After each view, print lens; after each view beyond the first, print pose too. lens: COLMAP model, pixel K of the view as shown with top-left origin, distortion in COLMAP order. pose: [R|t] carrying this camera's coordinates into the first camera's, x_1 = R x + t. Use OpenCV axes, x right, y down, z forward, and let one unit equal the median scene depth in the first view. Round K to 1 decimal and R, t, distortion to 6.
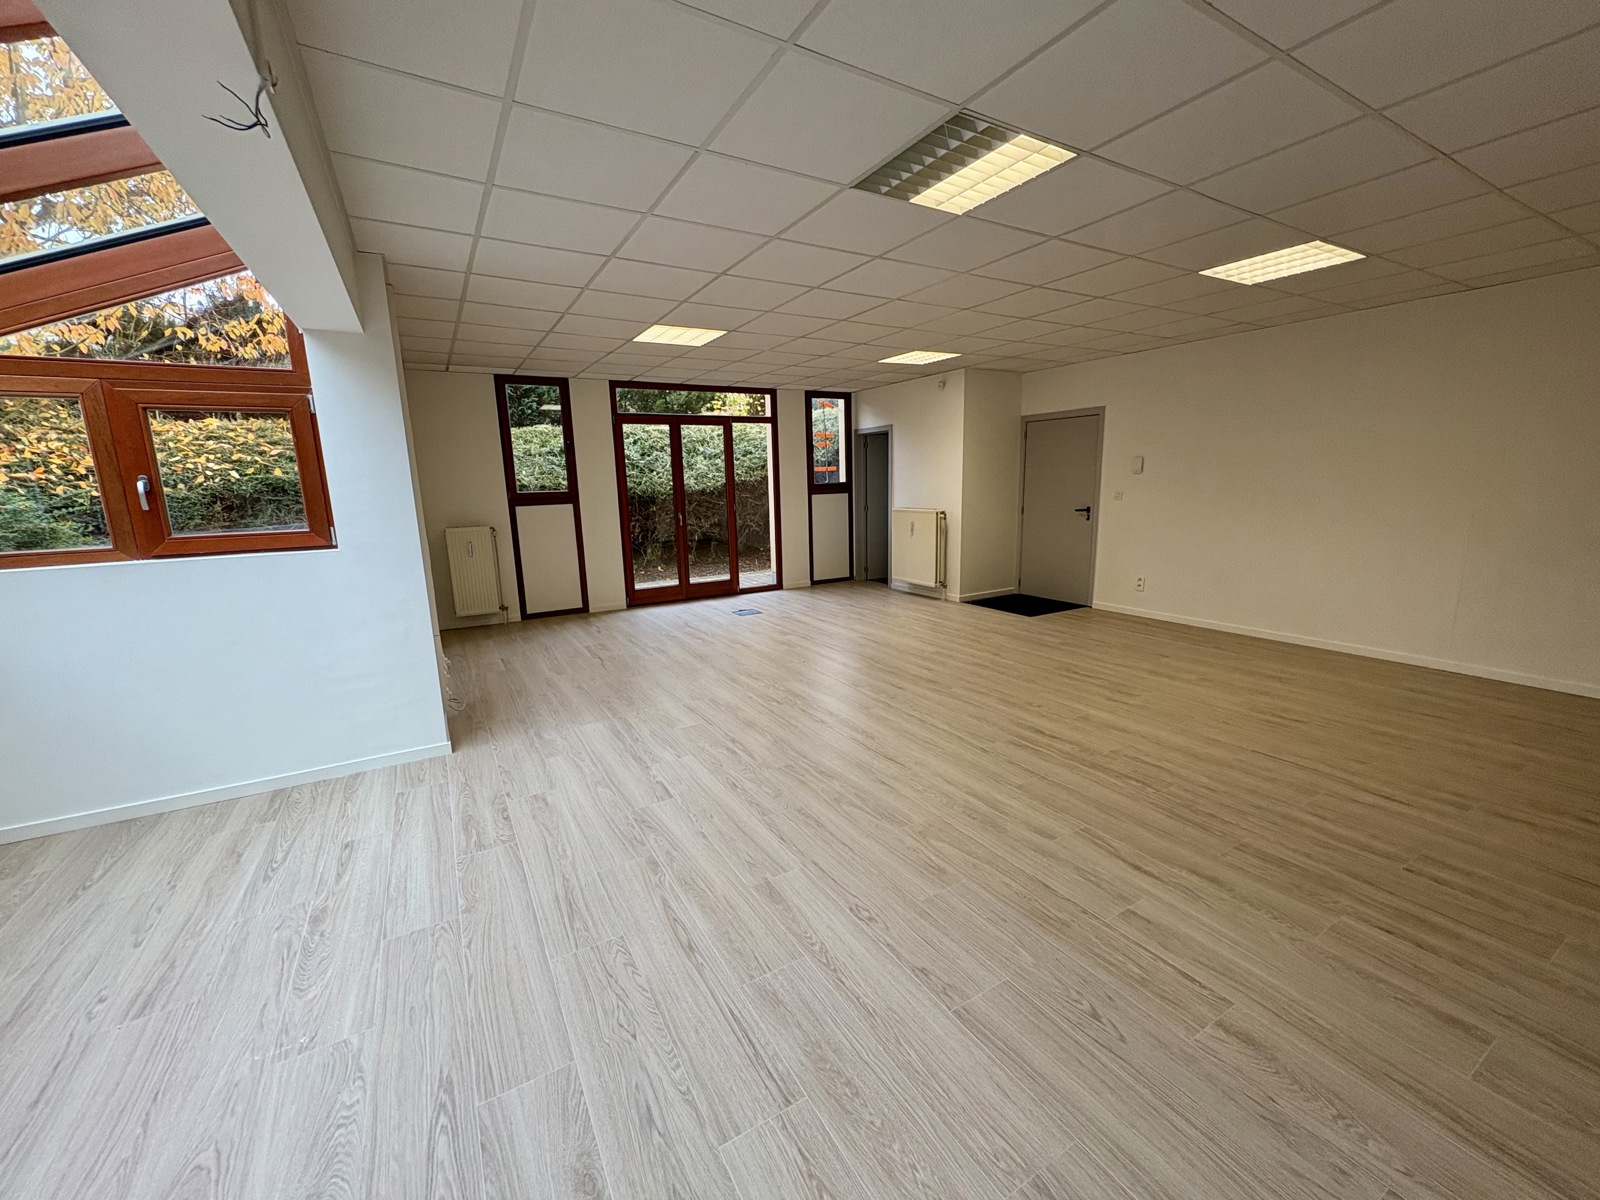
lens RADIAL K [[637.4, 0, 802.1], [0, 637.4, 599.8], [0, 0, 1]] dist [-0.001544, -0.000191]
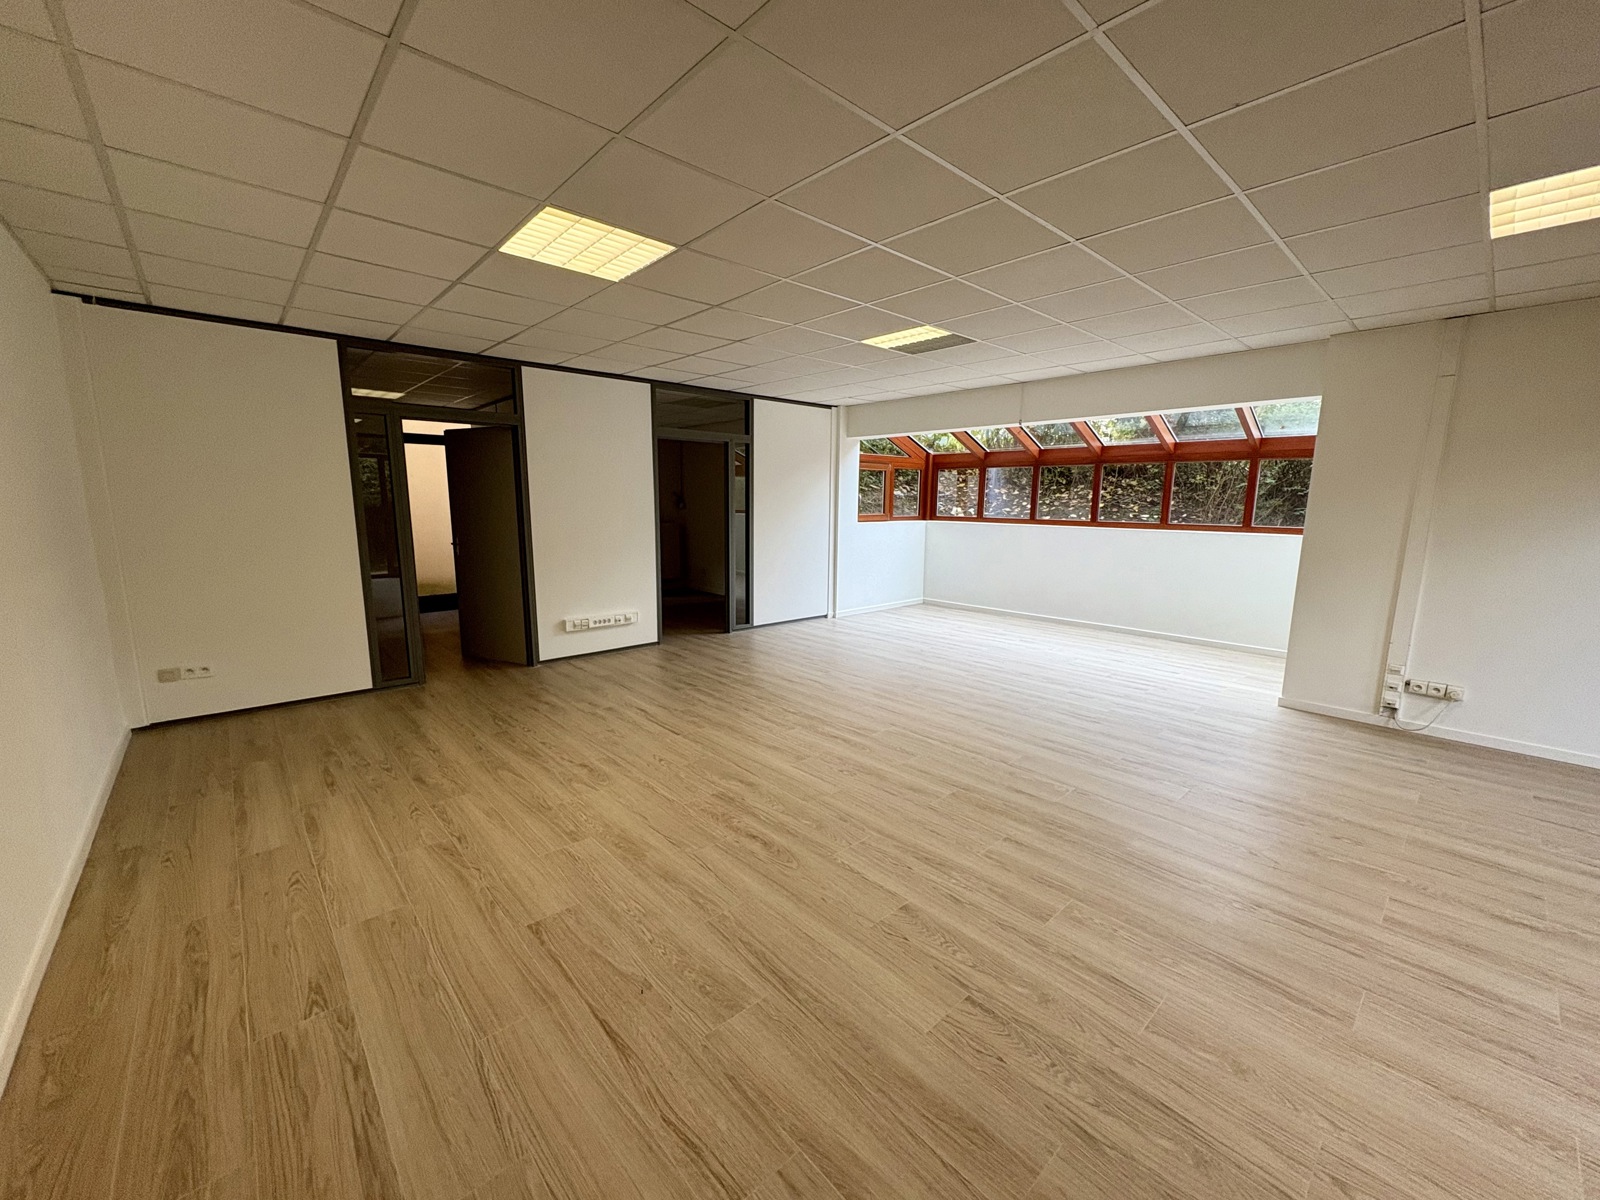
lens RADIAL K [[637.4, 0, 799.5], [0, 637.4, 602.8], [0, 0, 1]] dist [-0.001544, -0.000191]
pose [[-0.978492, 0.048499, -0.200503, 0.565181], [-0.023620, 0.939235, 0.342462, -0.325740], [0.204929, 0.339832, -0.917888, 1.631223]]
